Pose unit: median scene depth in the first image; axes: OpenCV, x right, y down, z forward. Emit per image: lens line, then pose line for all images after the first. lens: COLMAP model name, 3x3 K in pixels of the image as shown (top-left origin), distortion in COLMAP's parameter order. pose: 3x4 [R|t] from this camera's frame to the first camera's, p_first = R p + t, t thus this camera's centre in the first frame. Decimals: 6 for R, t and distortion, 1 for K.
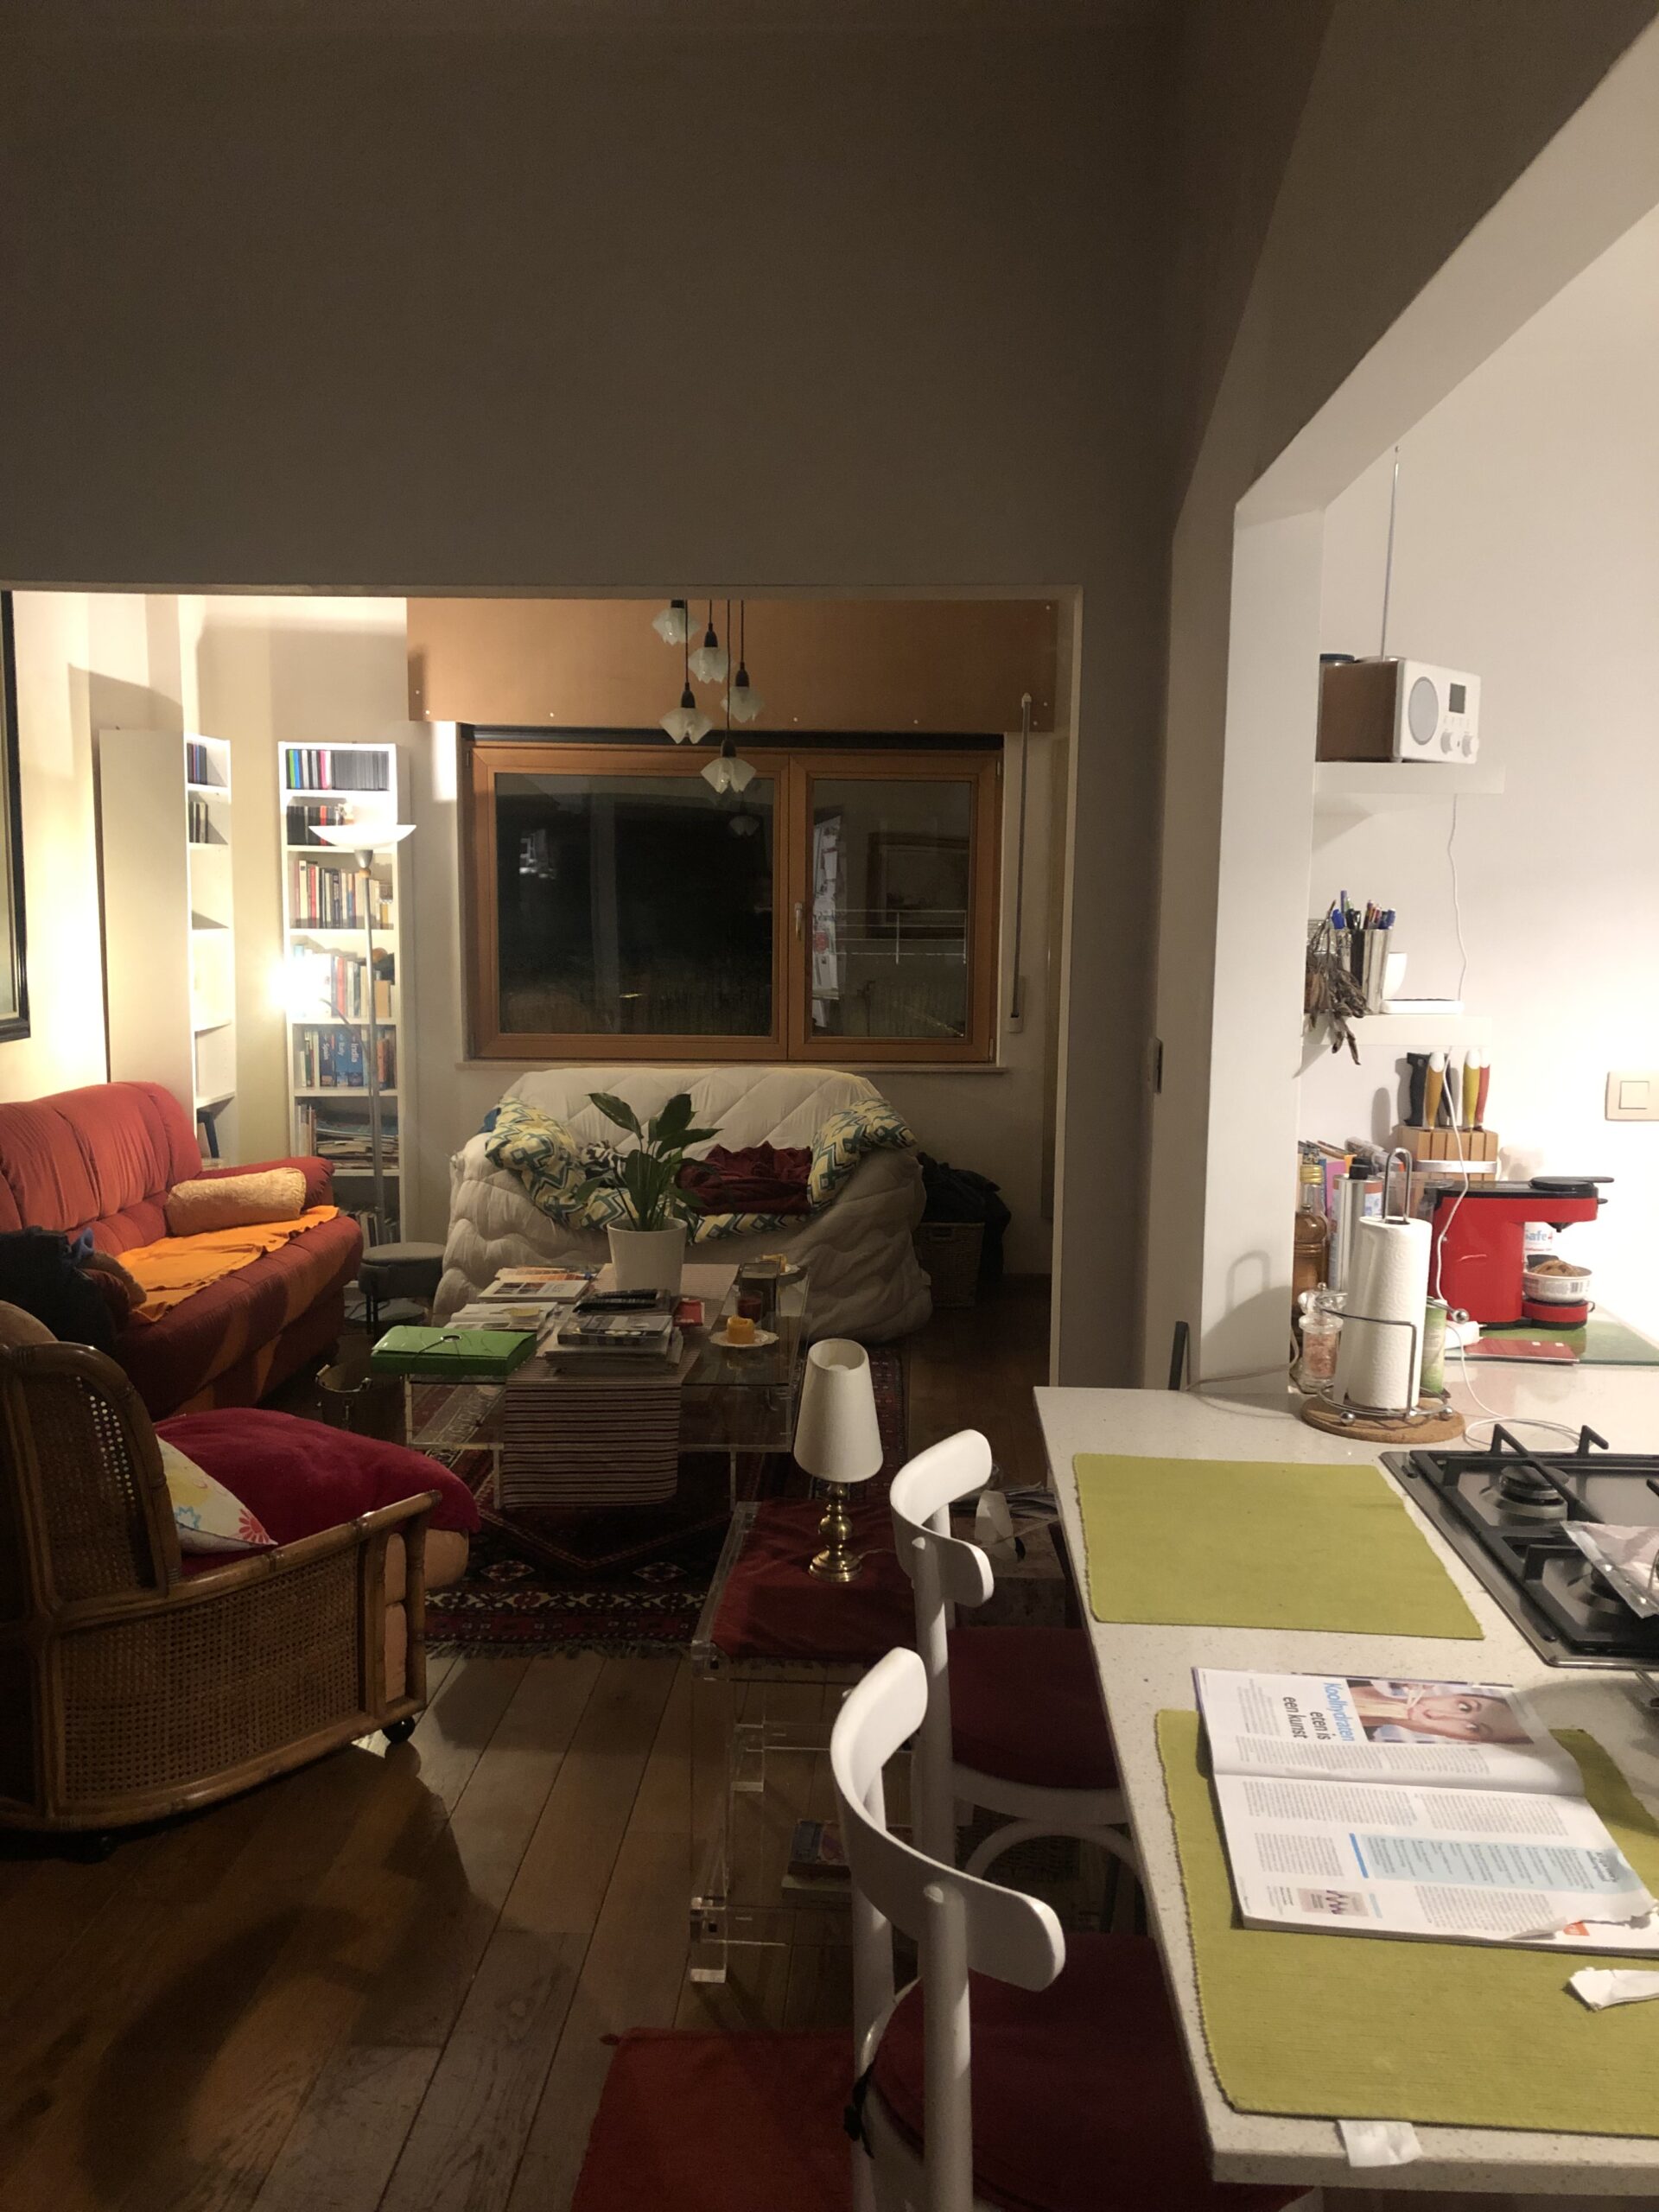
lens RADIAL K [[1783.0, 0, 829.5], [0, 1783.0, 1106.0], [0, 0, 1]] dist [-0.000466, 0.012078]
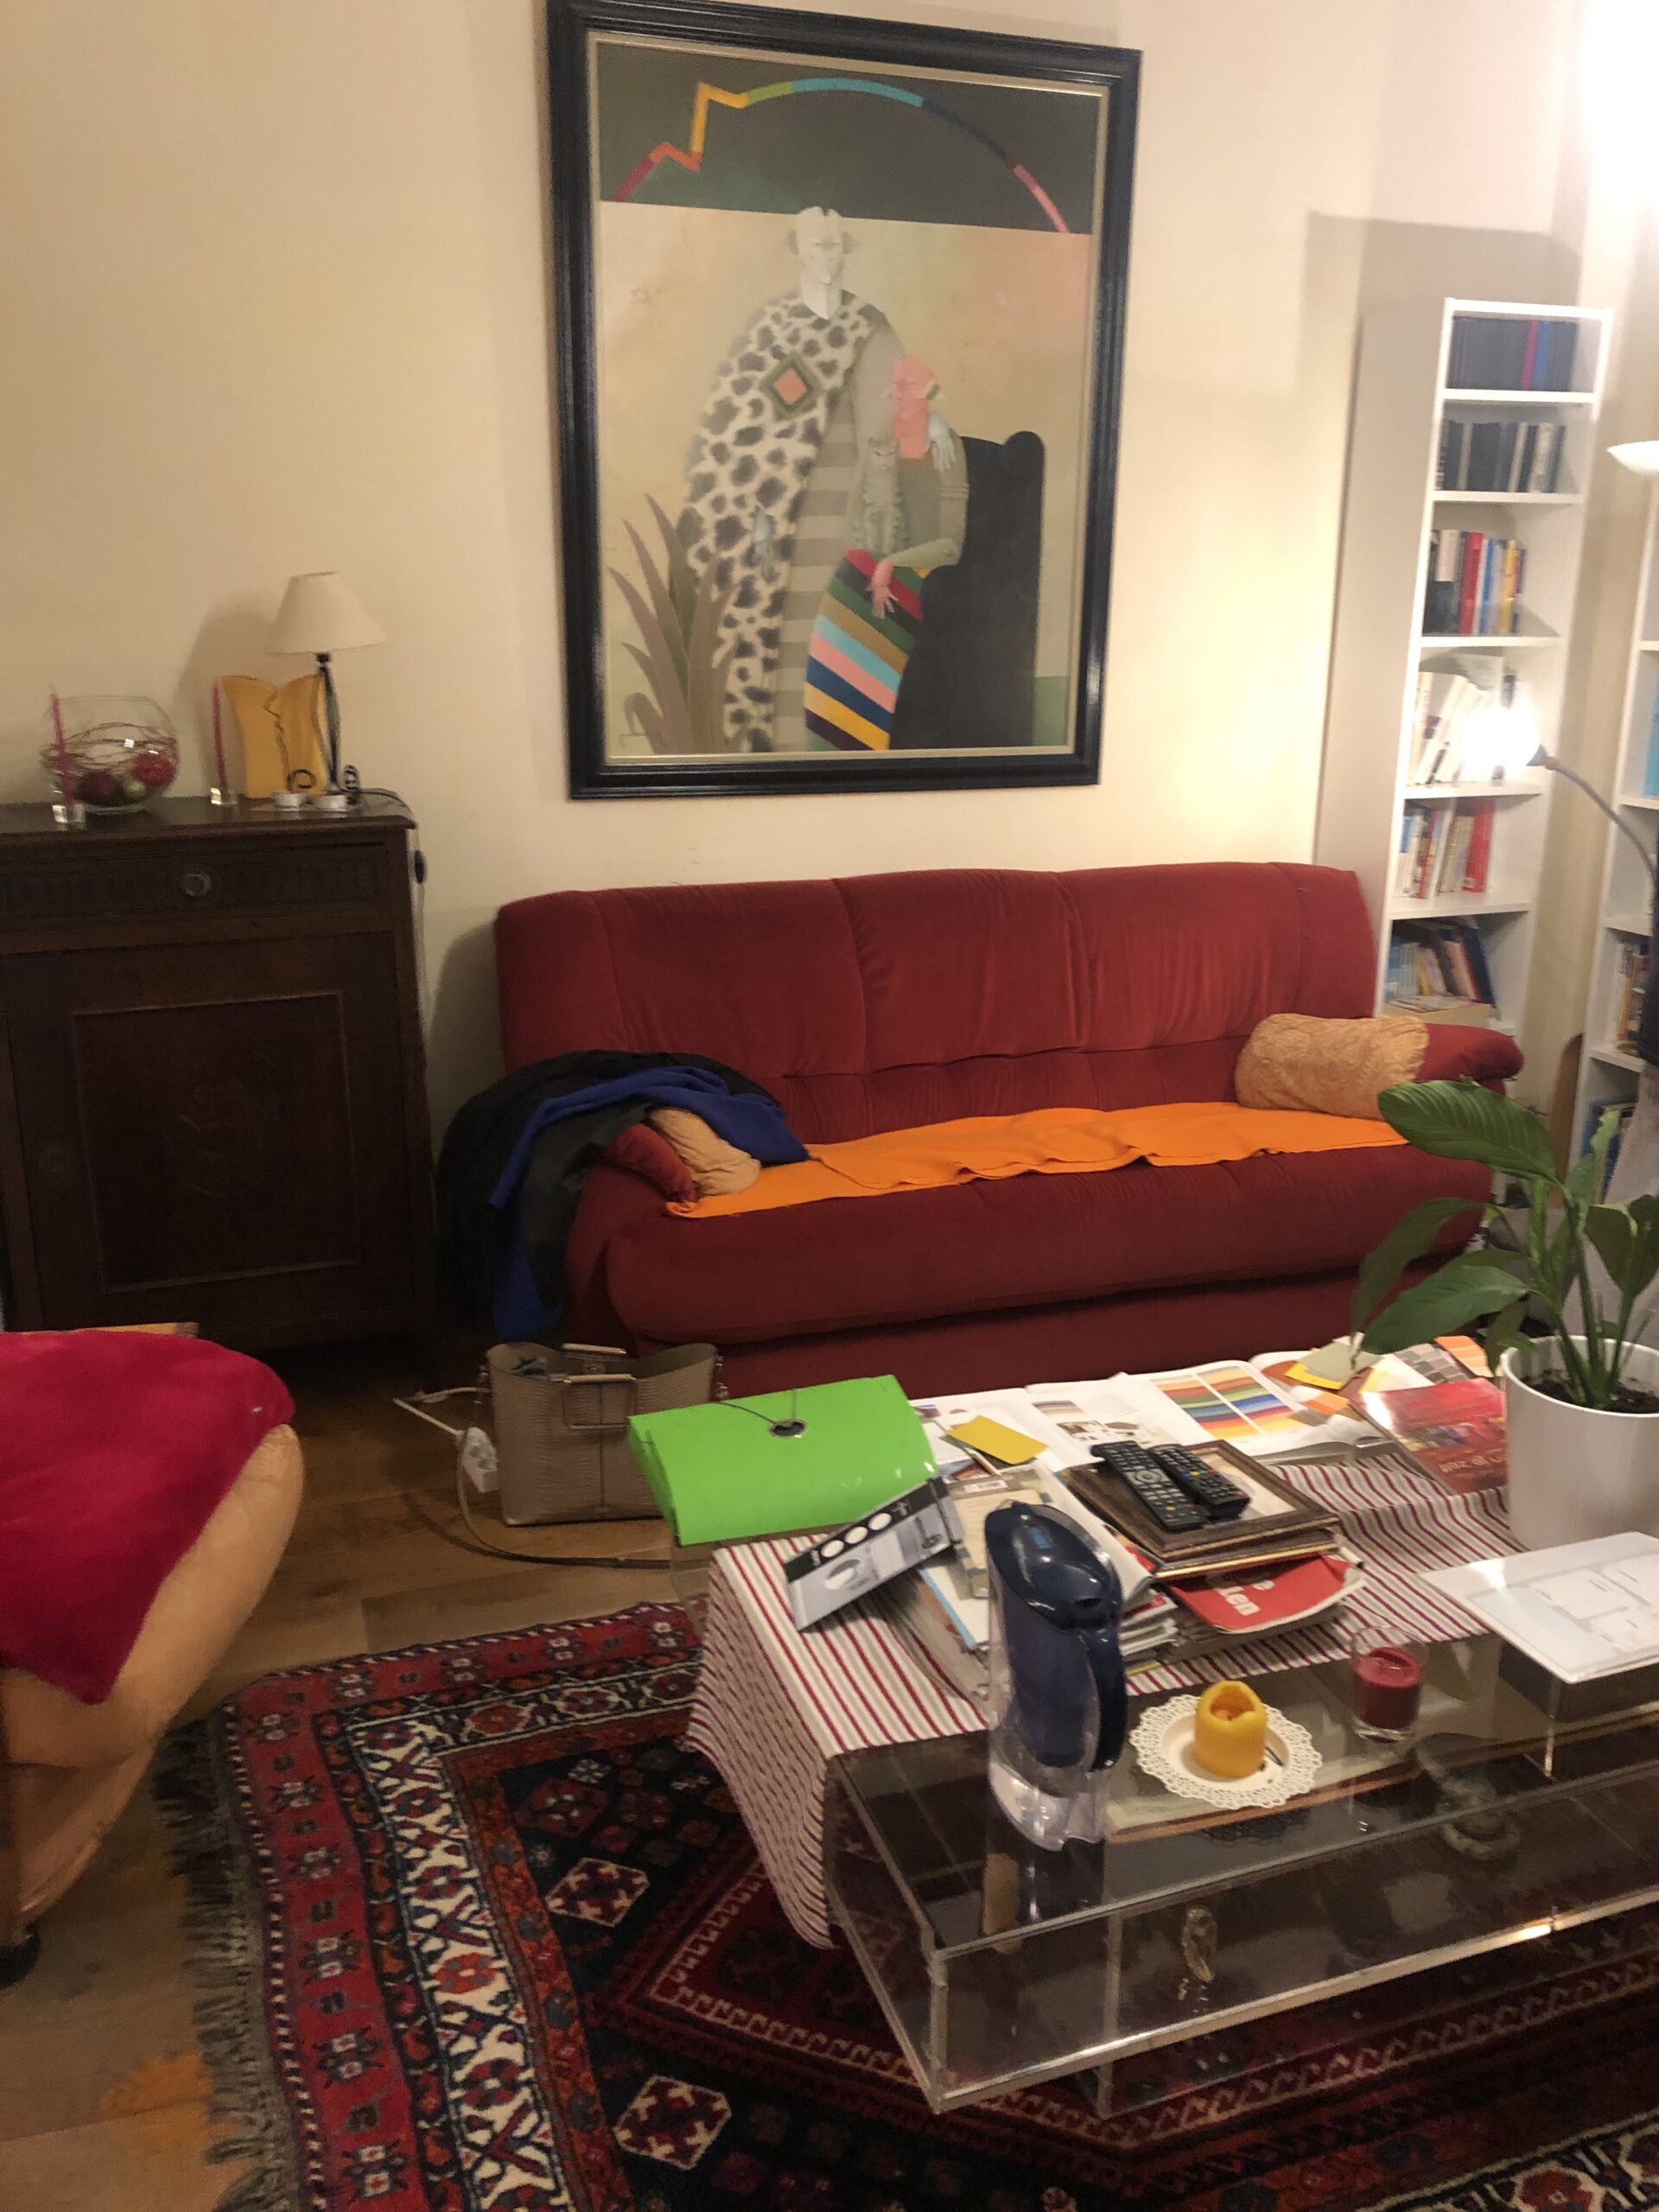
lens RADIAL K [[1783.0, 0, 829.5], [0, 1783.0, 1106.0], [0, 0, 1]] dist [-0.000466, 0.012078]
pose [[0.361791, 0.245288, -0.899412, 0.183596], [-0.117750, 0.969062, 0.216918, -0.056291], [0.924793, 0.027427, 0.379480, 0.638107]]
